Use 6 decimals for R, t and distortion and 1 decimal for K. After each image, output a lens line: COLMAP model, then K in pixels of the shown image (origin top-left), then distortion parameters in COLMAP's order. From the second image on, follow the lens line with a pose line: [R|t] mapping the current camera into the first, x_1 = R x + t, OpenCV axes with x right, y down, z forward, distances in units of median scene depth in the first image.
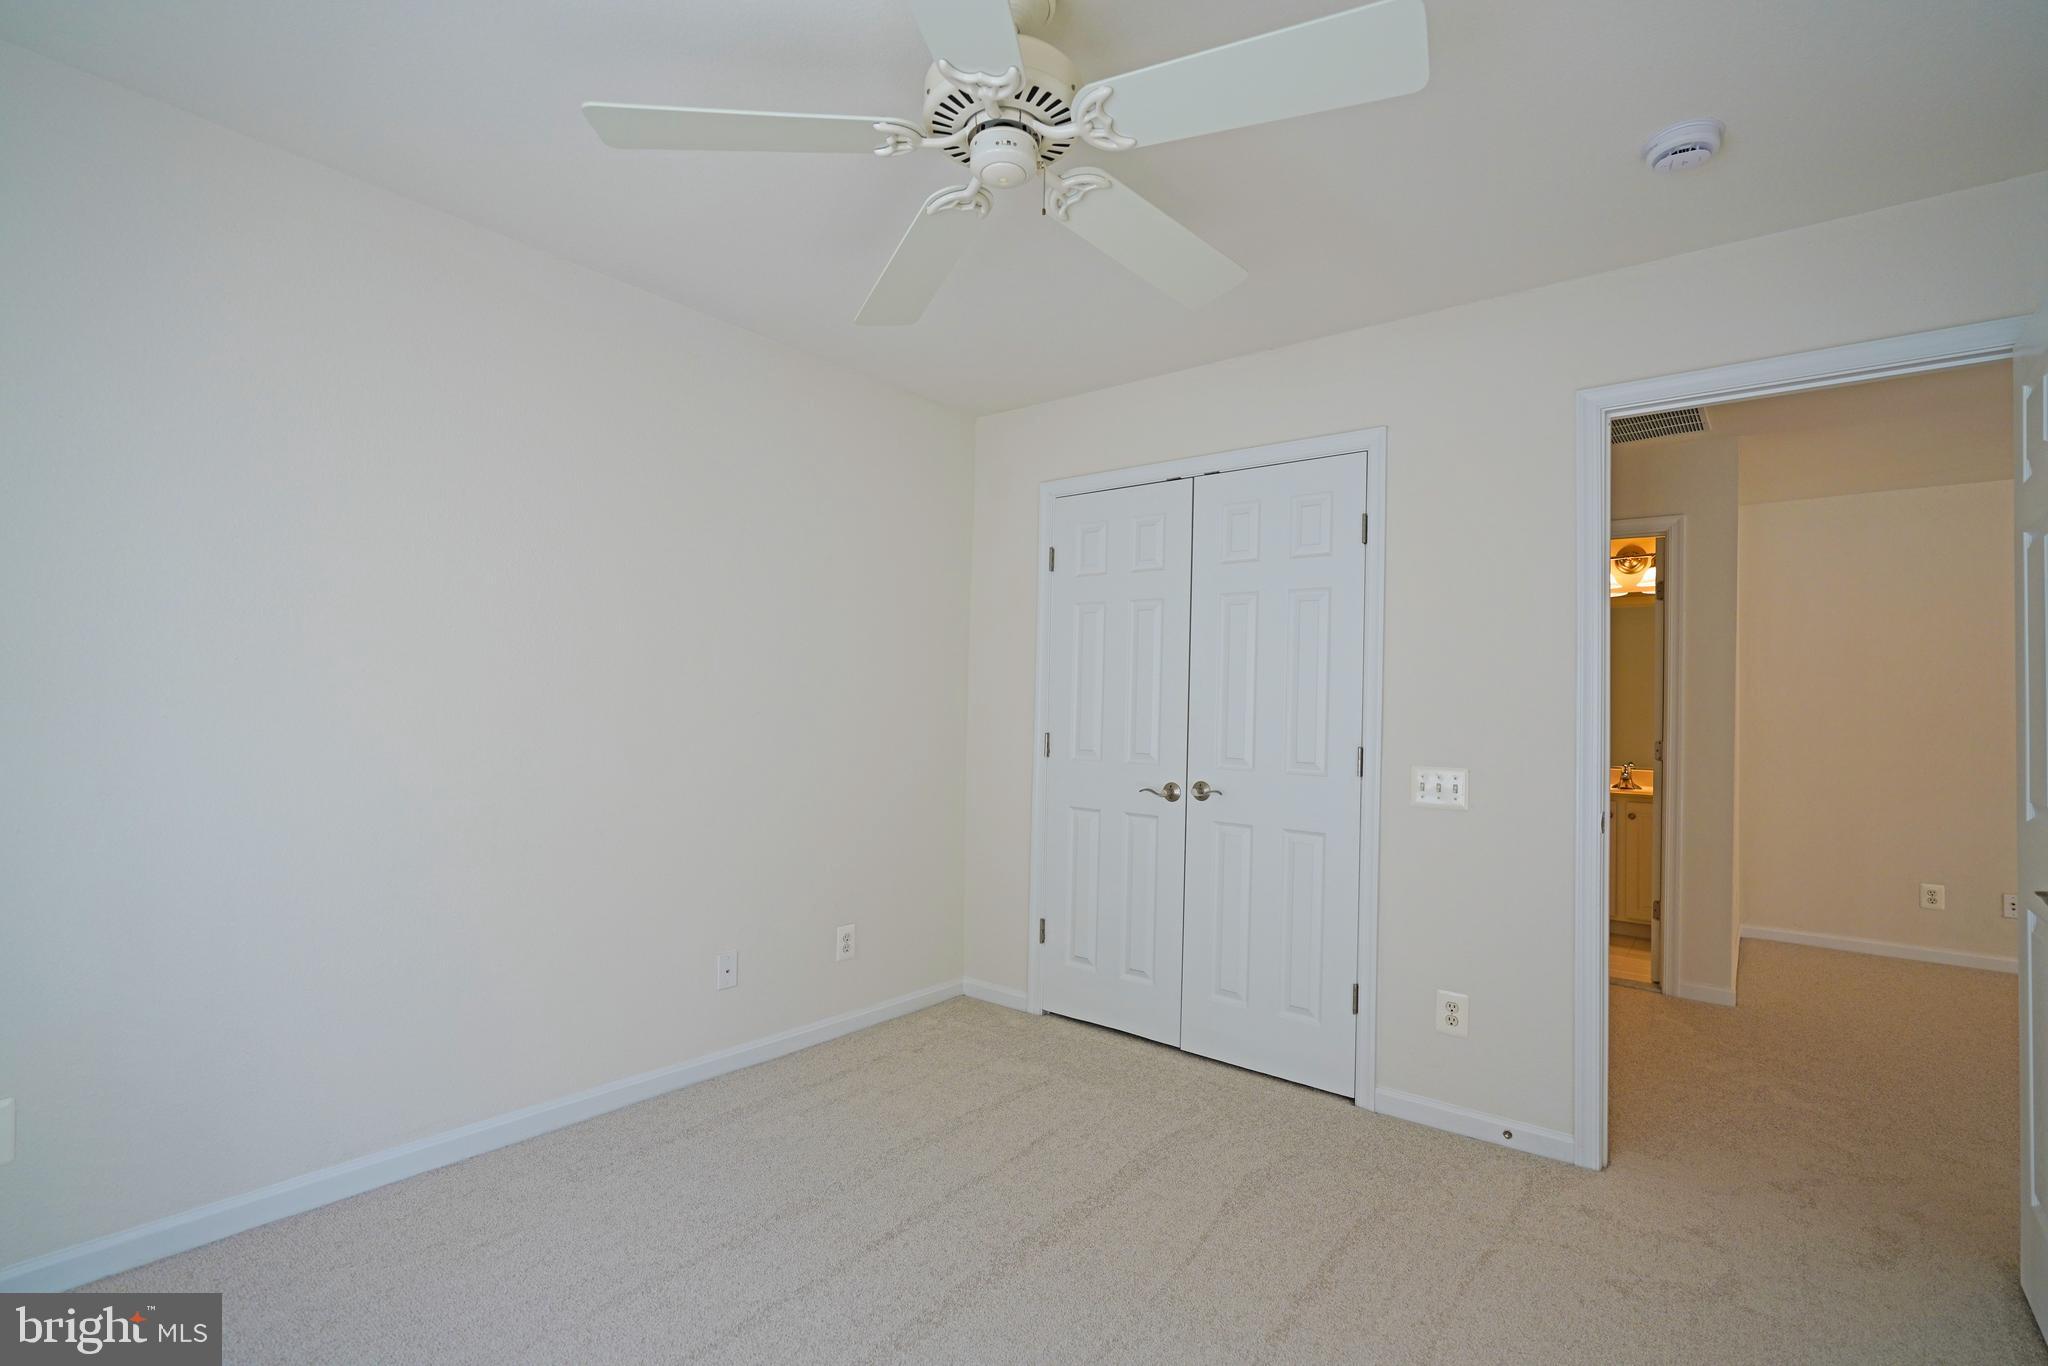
lens RADIAL K [[920.4, 0, 1026.7], [0, 920.4, 684.7], [0, 0, 1]] dist [-0.009967, 0.003987]
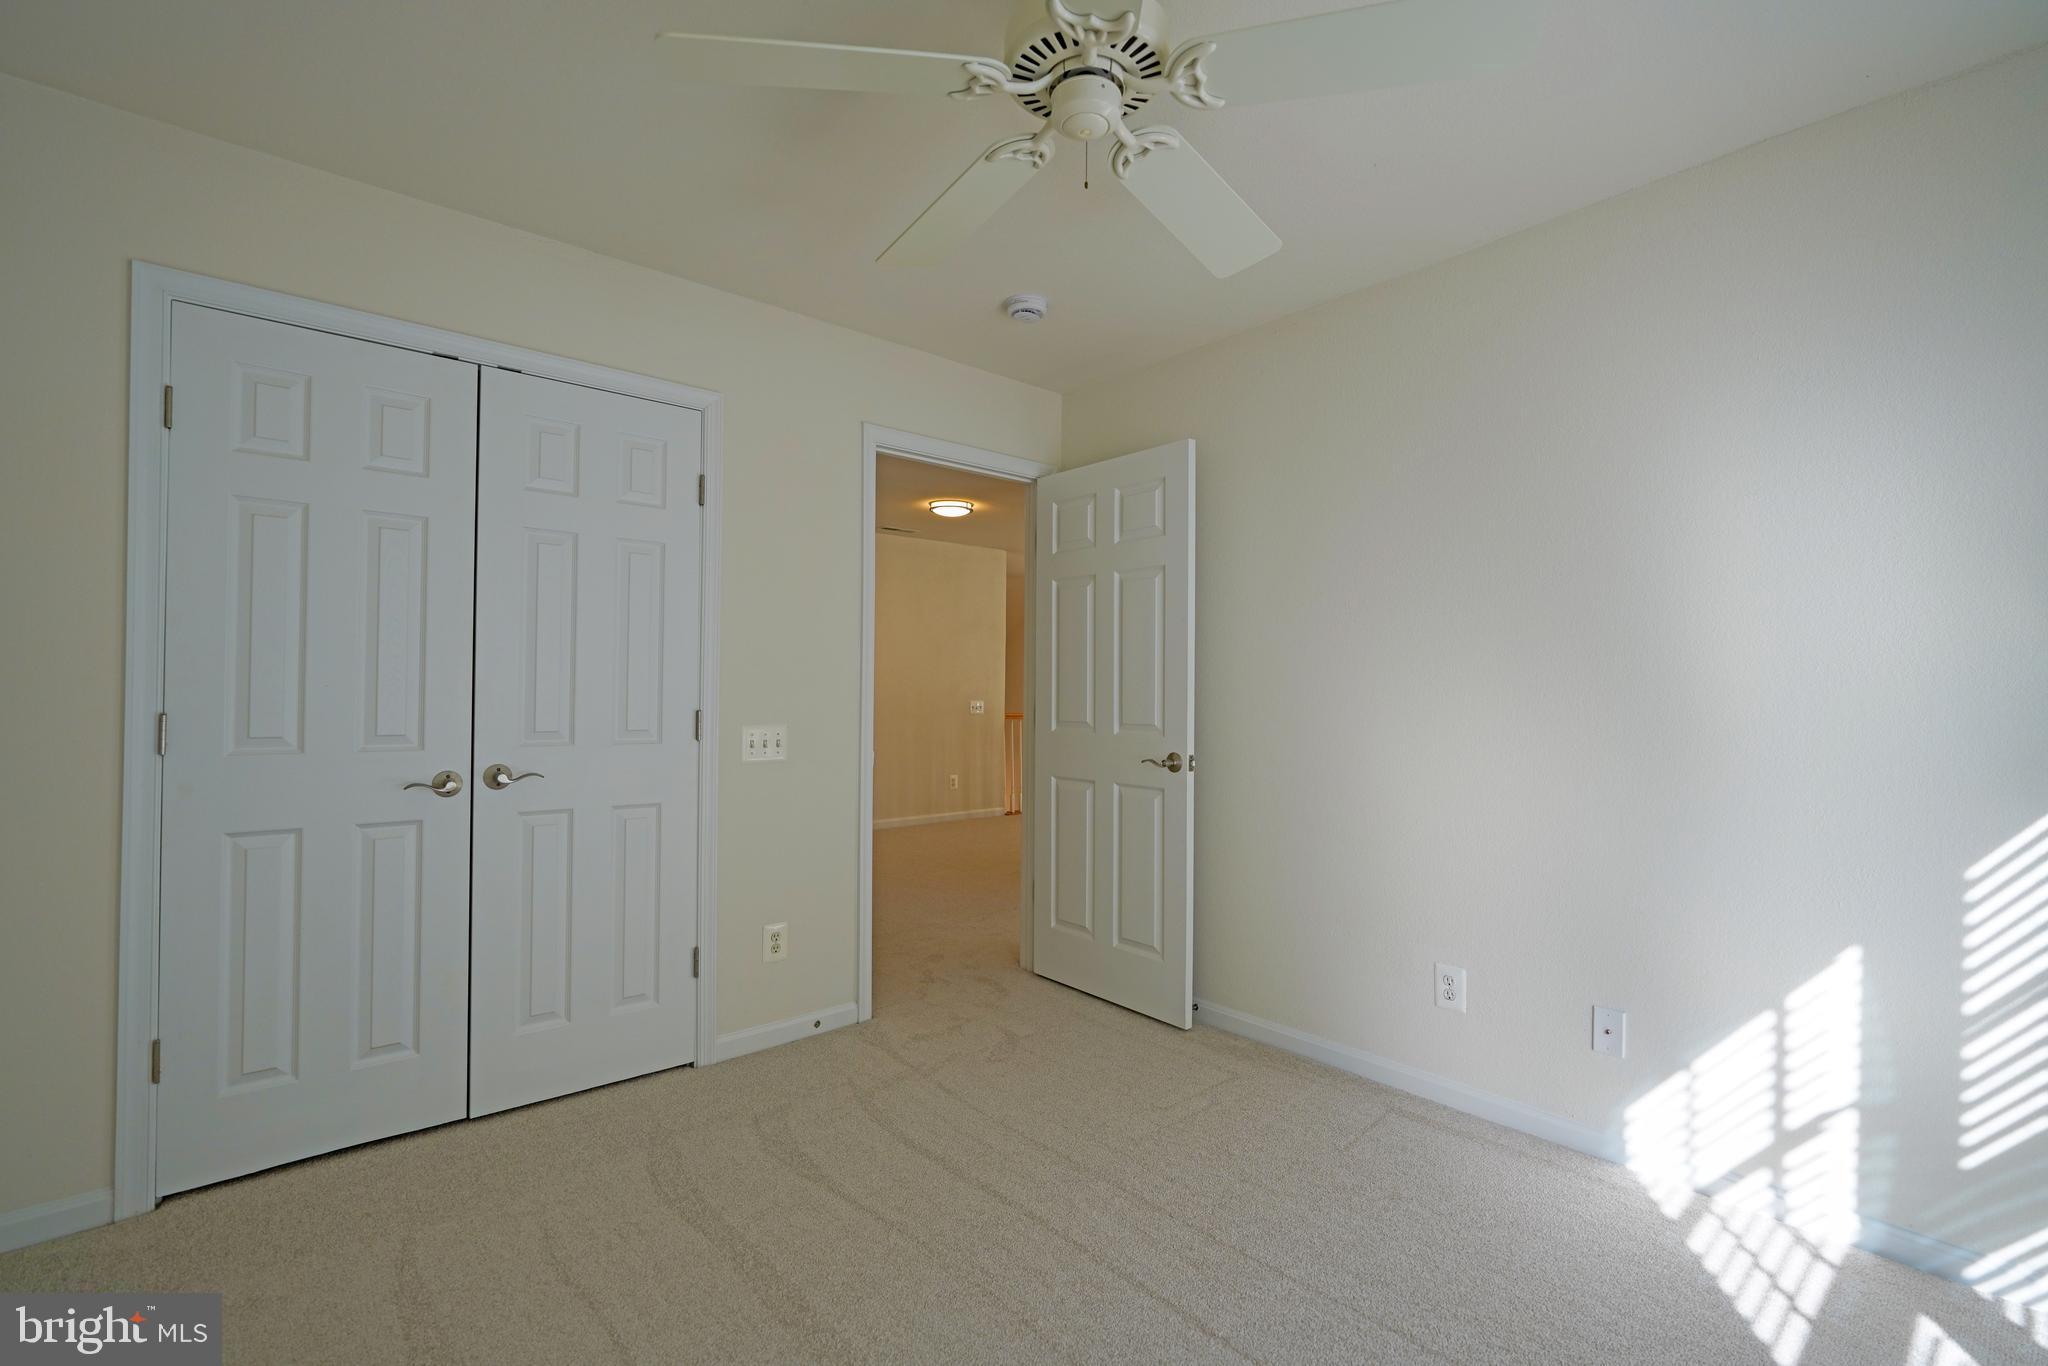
lens RADIAL K [[920.4, 0, 1028.3], [0, 920.4, 682.6], [0, 0, 1]] dist [-0.009967, 0.003987]
pose [[0.184081, -0.019666, 0.982714, -0.568774], [-0.036427, 0.998977, 0.026814, -0.001628], [-0.982236, -0.040733, 0.183176, 0.491052]]
